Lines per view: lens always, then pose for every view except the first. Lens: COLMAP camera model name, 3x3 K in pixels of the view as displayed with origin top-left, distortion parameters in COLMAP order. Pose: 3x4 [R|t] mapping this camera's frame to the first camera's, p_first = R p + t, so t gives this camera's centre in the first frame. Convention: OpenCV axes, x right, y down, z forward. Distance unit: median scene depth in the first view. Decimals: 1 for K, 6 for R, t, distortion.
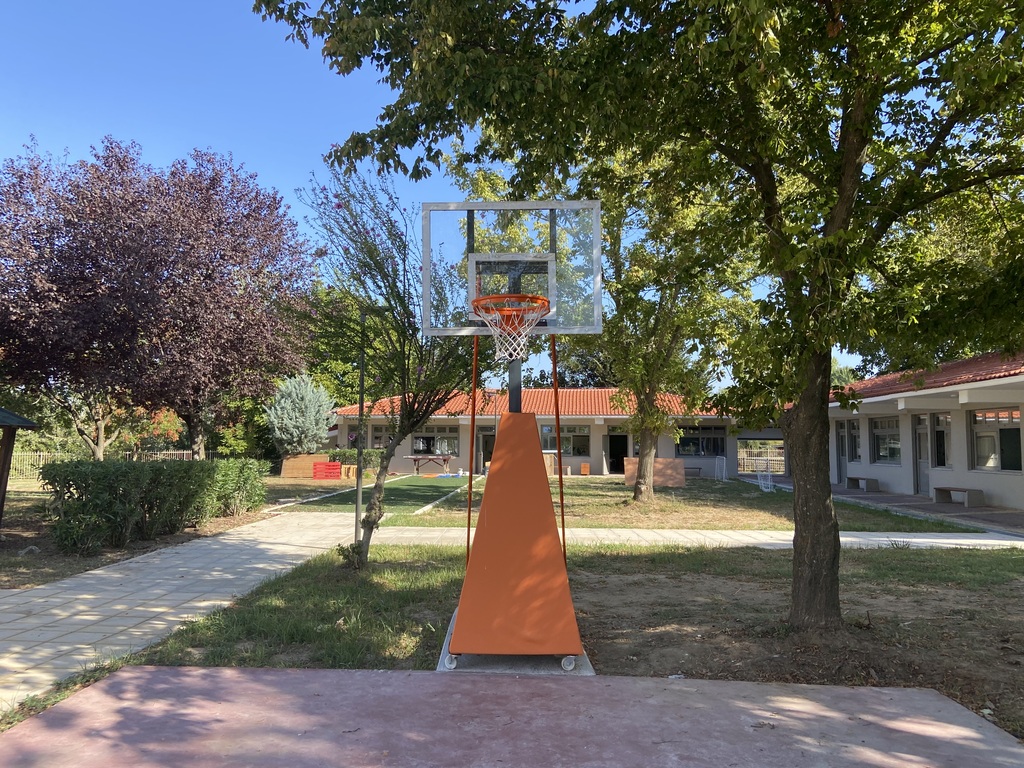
lens RADIAL K [[775.4, 0, 508.8], [0, 775.4, 382.0], [0, 0, 1]] dist [0.093459, -0.104307]
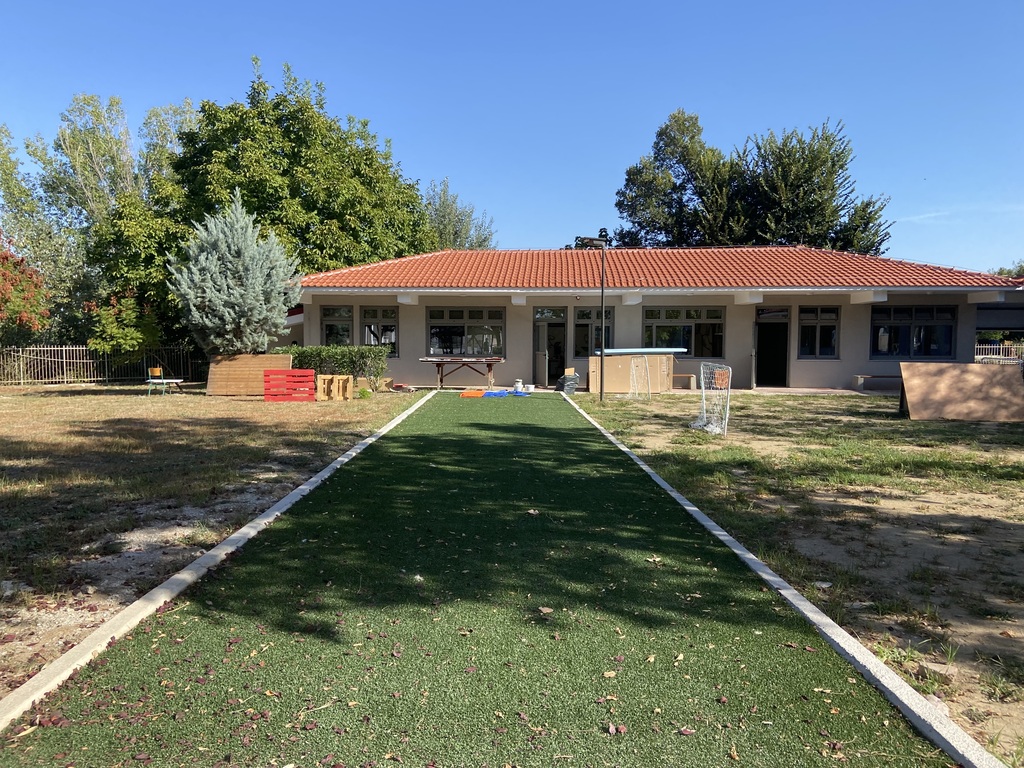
lens RADIAL K [[775.4, 0, 491.0], [0, 775.4, 394.9], [0, 0, 1]] dist [0.093459, -0.104307]
pose [[0.999405, -0.000962, 0.034472, -0.107238], [-0.004101, 0.989203, 0.146493, 0.038984], [-0.034240, -0.146548, 0.988611, 0.438697]]
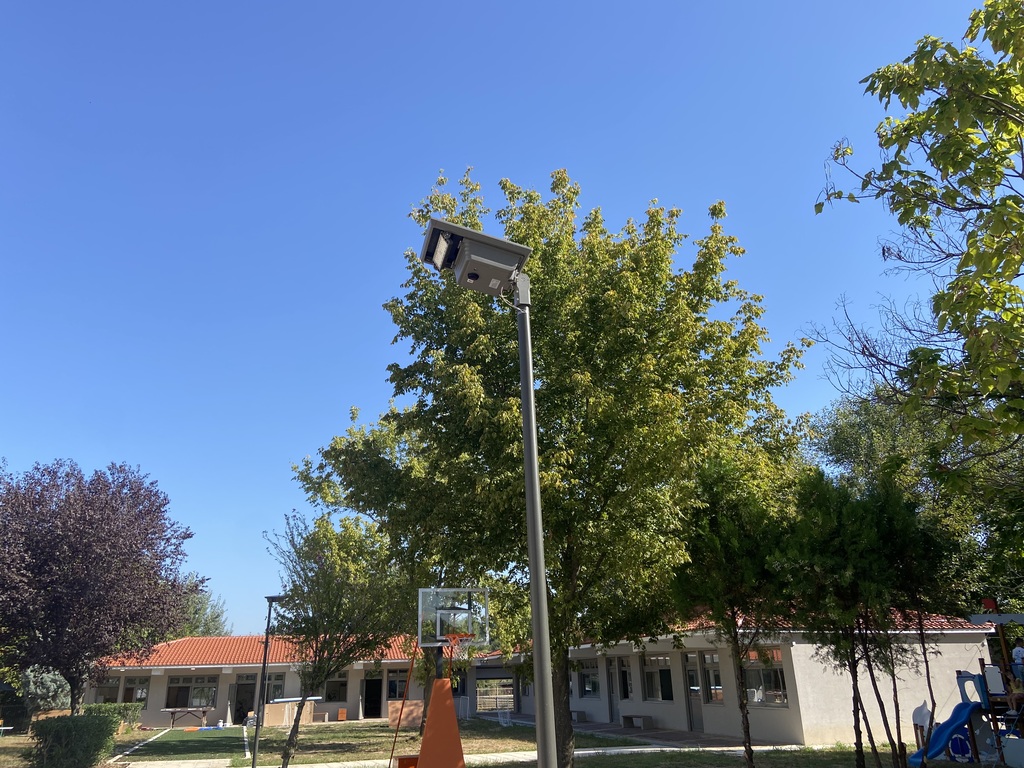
lens RADIAL K [[775.4, 0, 506.2], [0, 775.4, 362.2], [0, 0, 1]] dist [0.093459, -0.104307]
pose [[0.939576, 0.107537, 0.325012, -0.102202], [-0.002360, 0.951394, -0.307968, -0.018588], [-0.342332, 0.288592, 0.894161, -0.209461]]
